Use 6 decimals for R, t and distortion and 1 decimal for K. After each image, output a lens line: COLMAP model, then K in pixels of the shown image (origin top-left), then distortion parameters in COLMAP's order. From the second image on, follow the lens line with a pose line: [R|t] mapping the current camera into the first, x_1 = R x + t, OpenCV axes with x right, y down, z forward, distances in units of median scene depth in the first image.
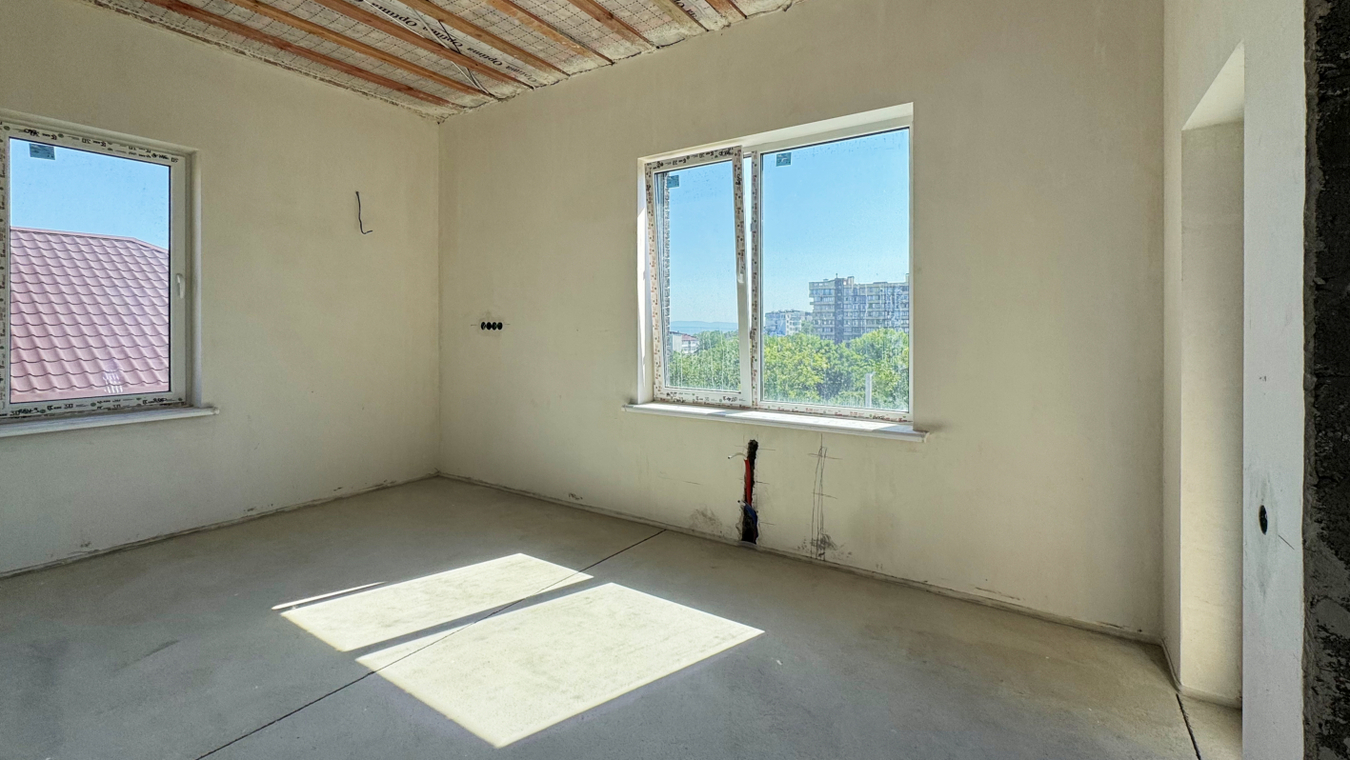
lens RADIAL K [[570.5, 0, 671.2], [0, 570.5, 325.7], [0, 0, 1]] dist [-0.000600, -0.000132]
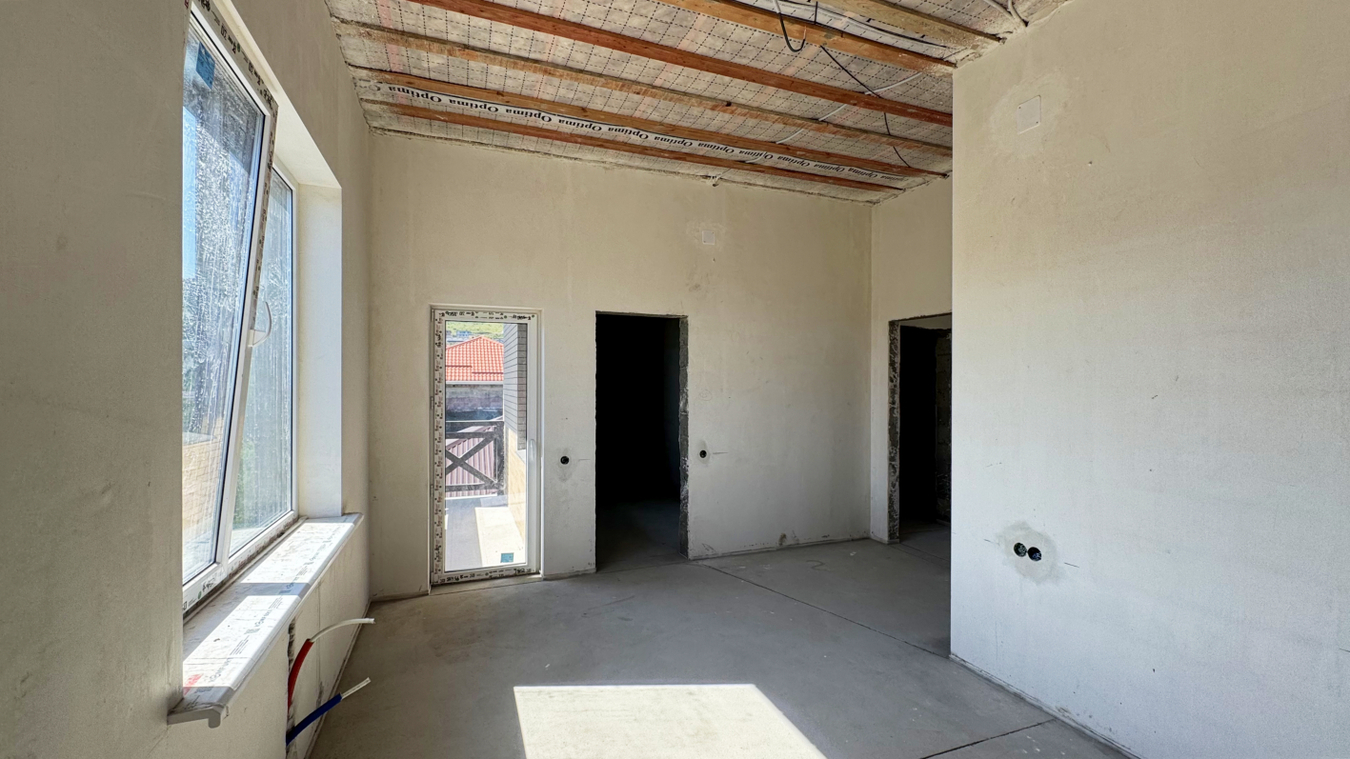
lens RADIAL K [[547.4, 0, 675.0], [0, 547.4, 379.5], [0, 0, 1]] dist [-0.000100, 0.000049]
pose [[-0.815358, 0.001786, 0.578954, -0.591413], [-0.005404, 0.999928, -0.010696, -0.047936], [-0.578931, -0.011849, -0.815290, 1.400576]]
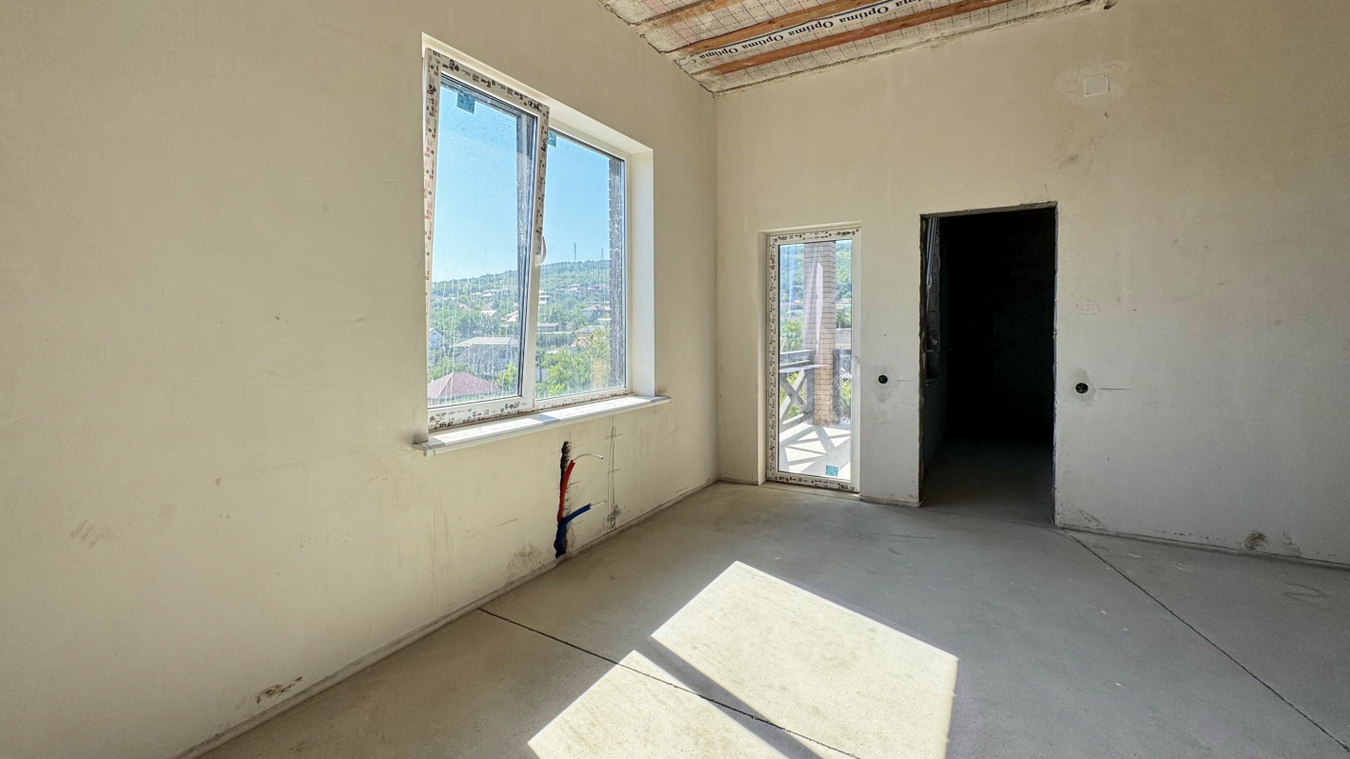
lens RADIAL K [[556.9, 0, 679.1], [0, 556.9, 337.5], [0, 0, 1]] dist [-0.001506, -0.000069]
pose [[-0.055503, -0.015652, 0.998336, -0.854273], [0.000268, 0.999877, 0.015691, 0.023250], [-0.998458, 0.001138, -0.055492, 0.982621]]
